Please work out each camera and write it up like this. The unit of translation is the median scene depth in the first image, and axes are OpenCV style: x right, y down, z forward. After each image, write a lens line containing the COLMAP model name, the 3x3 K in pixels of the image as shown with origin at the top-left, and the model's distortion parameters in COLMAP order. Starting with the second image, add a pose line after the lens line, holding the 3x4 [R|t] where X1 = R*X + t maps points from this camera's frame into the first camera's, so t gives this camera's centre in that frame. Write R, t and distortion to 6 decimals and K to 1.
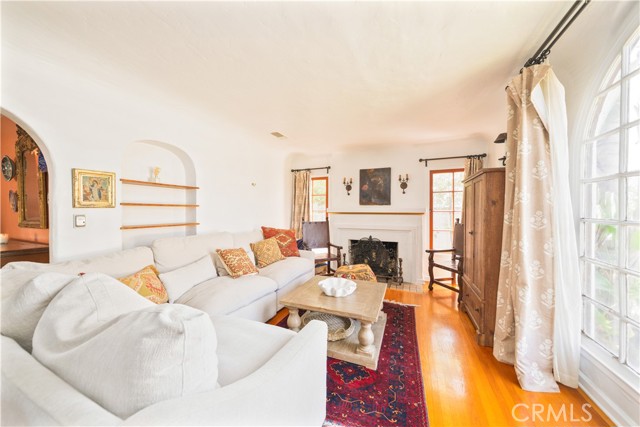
lens RADIAL K [[220.3, 0, 319.0], [0, 220.3, 212.2], [0, 0, 1]] dist [0.001841, -0.000503]
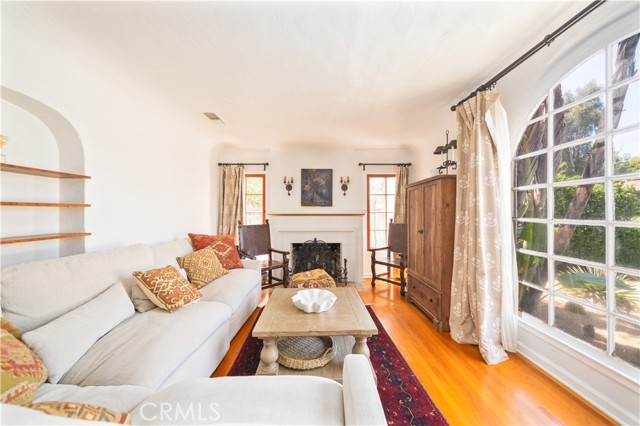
lens RADIAL K [[220.3, 0, 319.7], [0, 220.3, 211.9], [0, 0, 1]] dist [0.001841, -0.000503]
pose [[0.914673, -0.004018, 0.404175, -0.210309], [0.006331, 0.999970, -0.004386, -0.004431], [-0.404146, 0.006570, 0.914671, 0.165061]]
